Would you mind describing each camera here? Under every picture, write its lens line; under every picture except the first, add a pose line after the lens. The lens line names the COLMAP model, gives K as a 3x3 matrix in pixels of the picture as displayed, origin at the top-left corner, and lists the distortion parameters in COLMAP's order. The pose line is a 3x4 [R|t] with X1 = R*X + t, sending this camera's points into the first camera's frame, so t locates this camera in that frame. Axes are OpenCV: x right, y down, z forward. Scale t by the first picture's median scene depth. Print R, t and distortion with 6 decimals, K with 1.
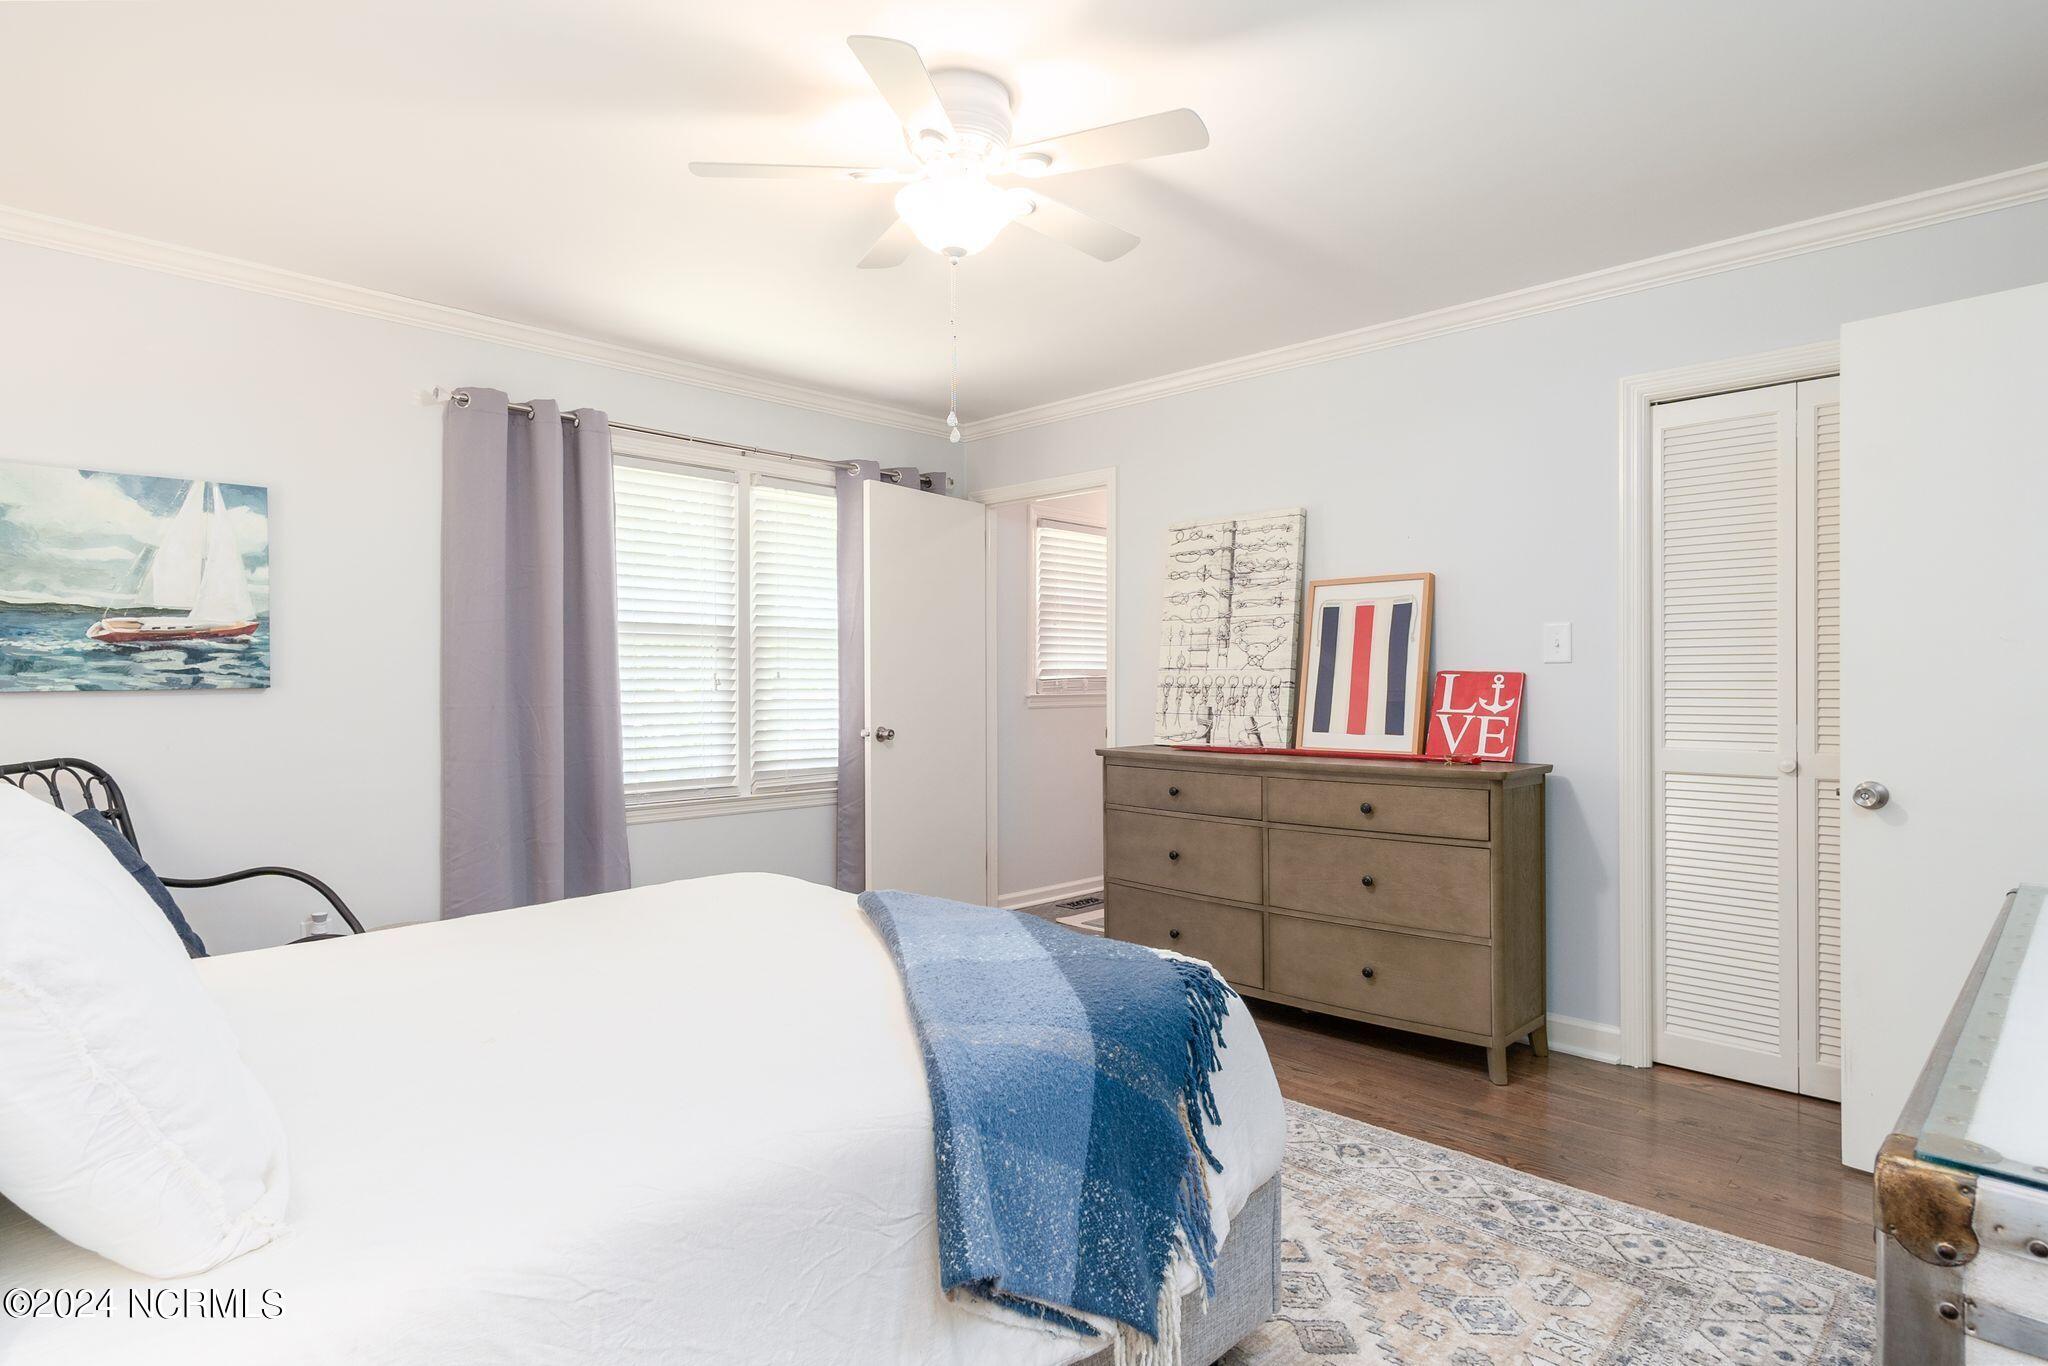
lens RADIAL K [[1090.2, 0, 1031.5], [0, 1090.2, 658.8], [0, 0, 1]] dist [0.000234, 0.000753]
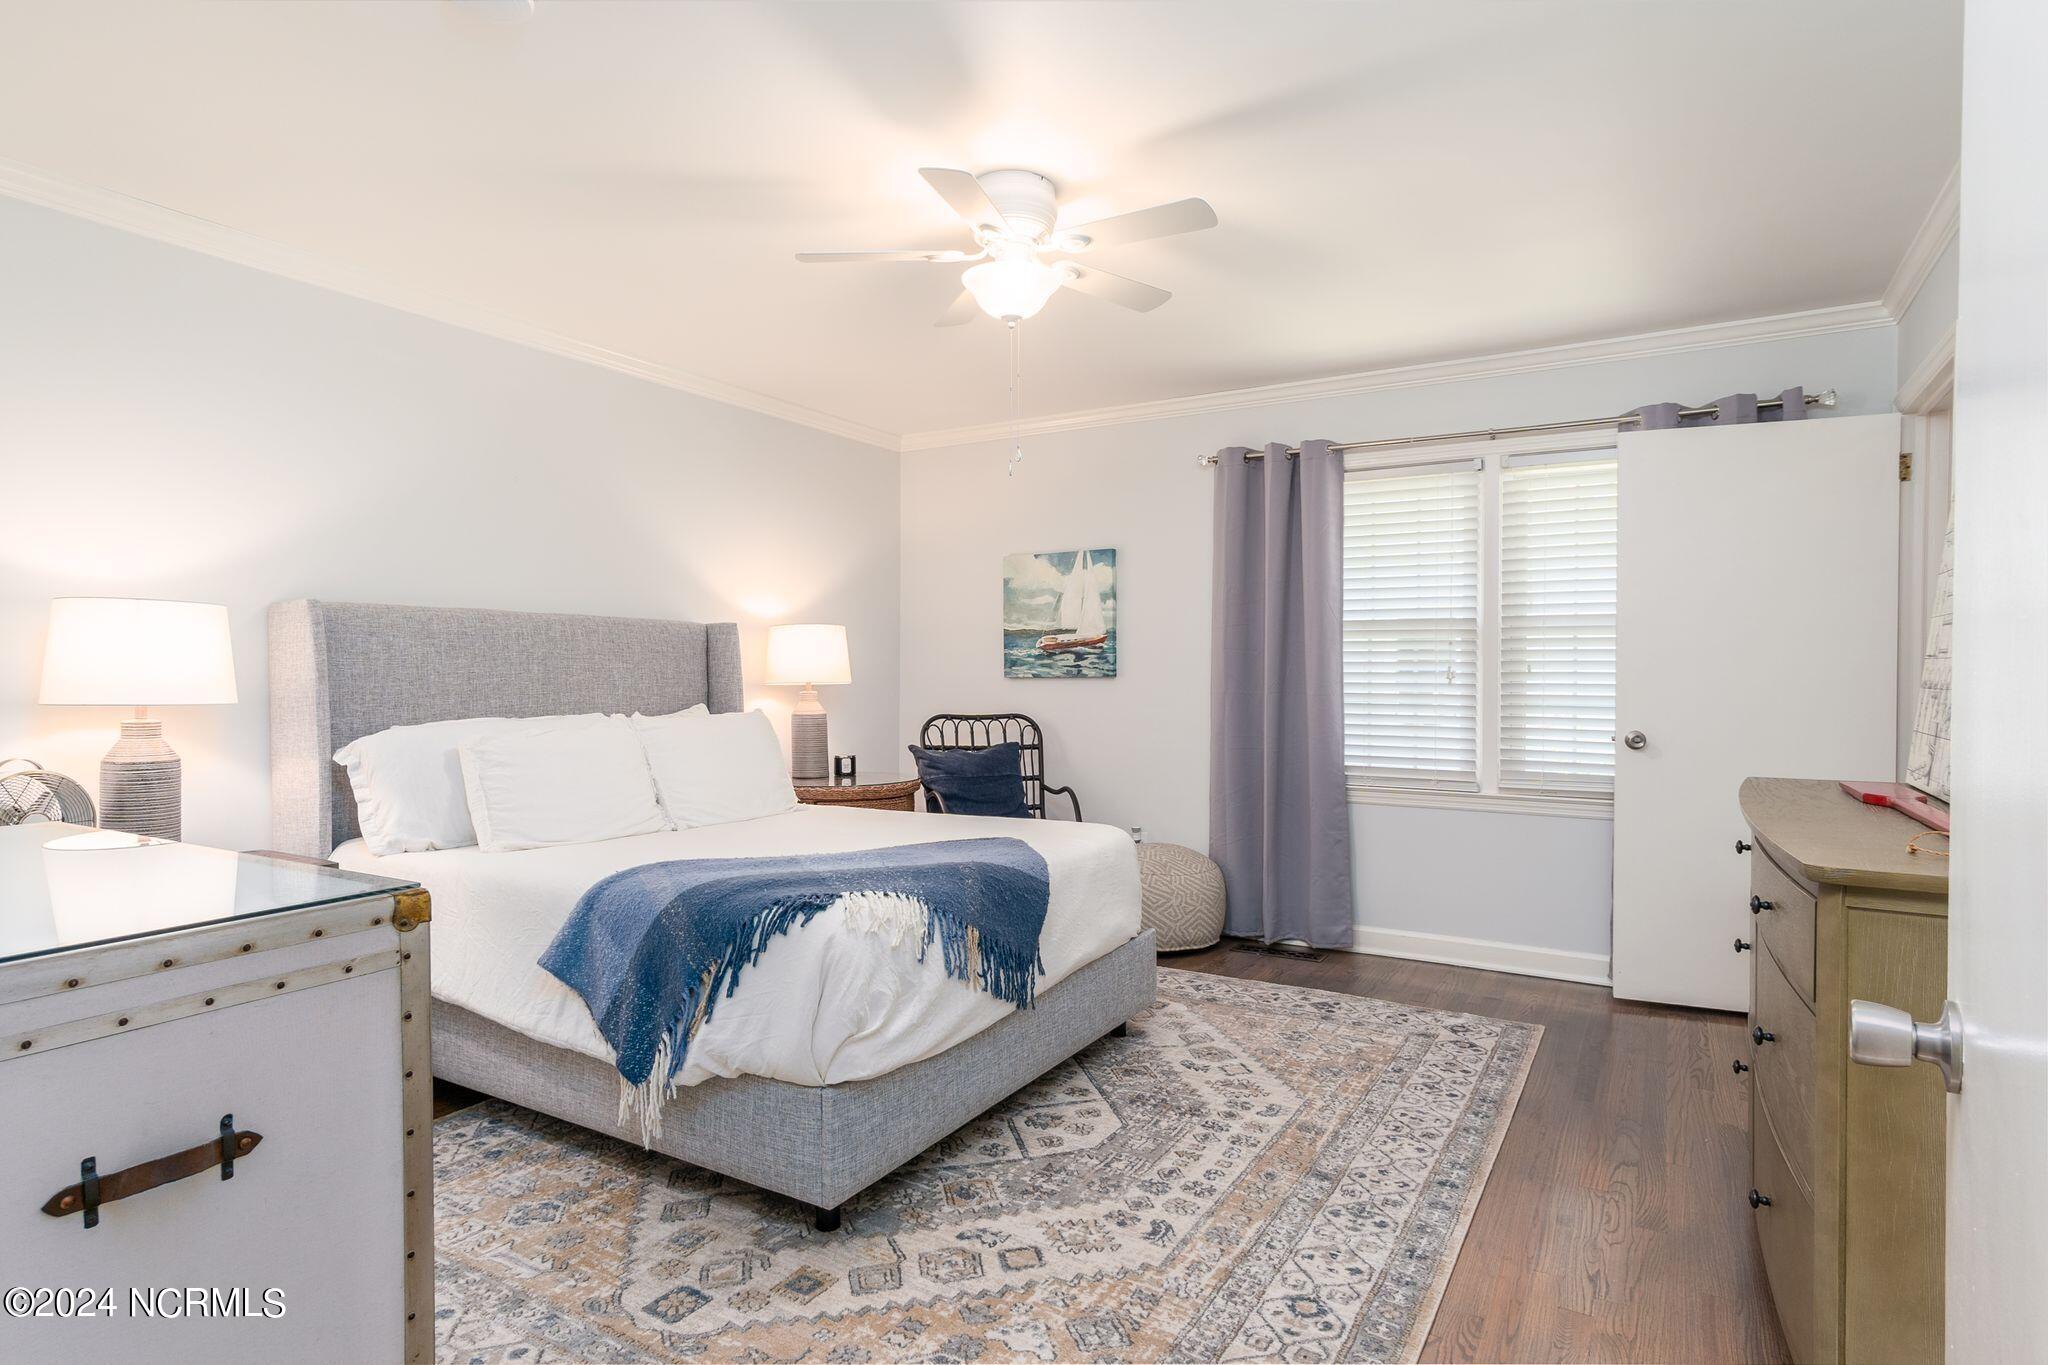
lens RADIAL K [[1090.2, 0, 1031.5], [0, 1090.2, 658.3], [0, 0, 1]] dist [0.000234, 0.000753]
pose [[0.232412, -0.006135, -0.972598, 0.822821], [0.016342, 0.999864, -0.002402, 0.002177], [0.972480, -0.015336, 0.232481, 0.541789]]
